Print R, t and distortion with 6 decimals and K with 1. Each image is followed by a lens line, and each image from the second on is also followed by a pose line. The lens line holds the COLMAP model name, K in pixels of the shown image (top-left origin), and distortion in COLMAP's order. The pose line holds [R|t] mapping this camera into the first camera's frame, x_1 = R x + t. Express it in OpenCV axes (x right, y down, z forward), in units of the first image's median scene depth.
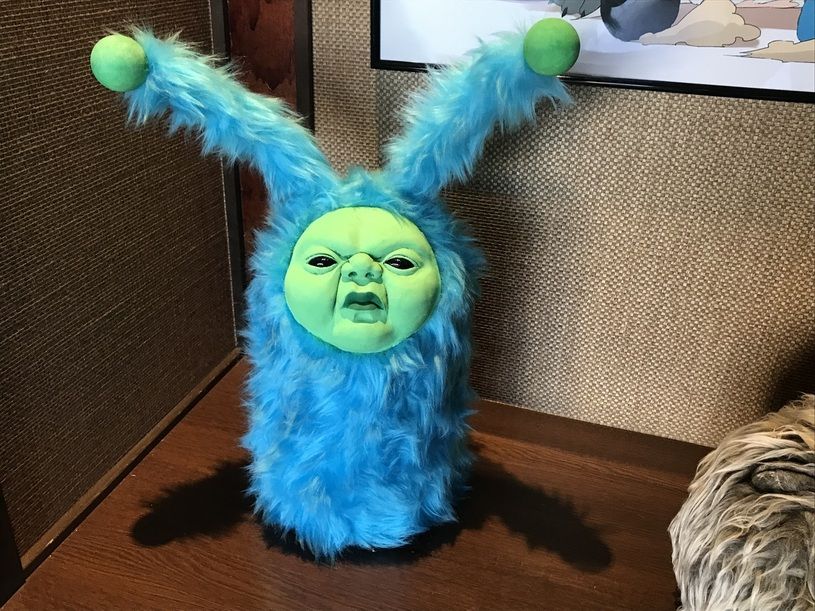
lens RADIAL K [[785.8, 0, 407.5], [0, 785.8, 305.5], [0, 0, 1]] dist [0.065950, -0.021167]
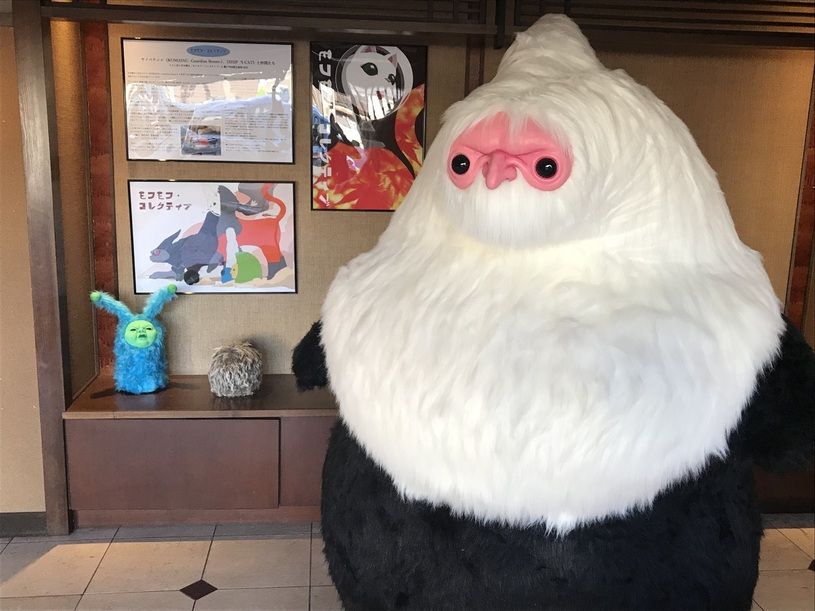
lens RADIAL K [[785.8, 0, 407.5], [0, 785.8, 305.5], [0, 0, 1]] dist [0.065950, -0.021167]
pose [[0.914756, -0.081870, 0.395625, -0.491579], [0.181891, 0.957850, -0.222350, 1.247750], [-0.360745, 0.275356, 0.891090, -4.252596]]
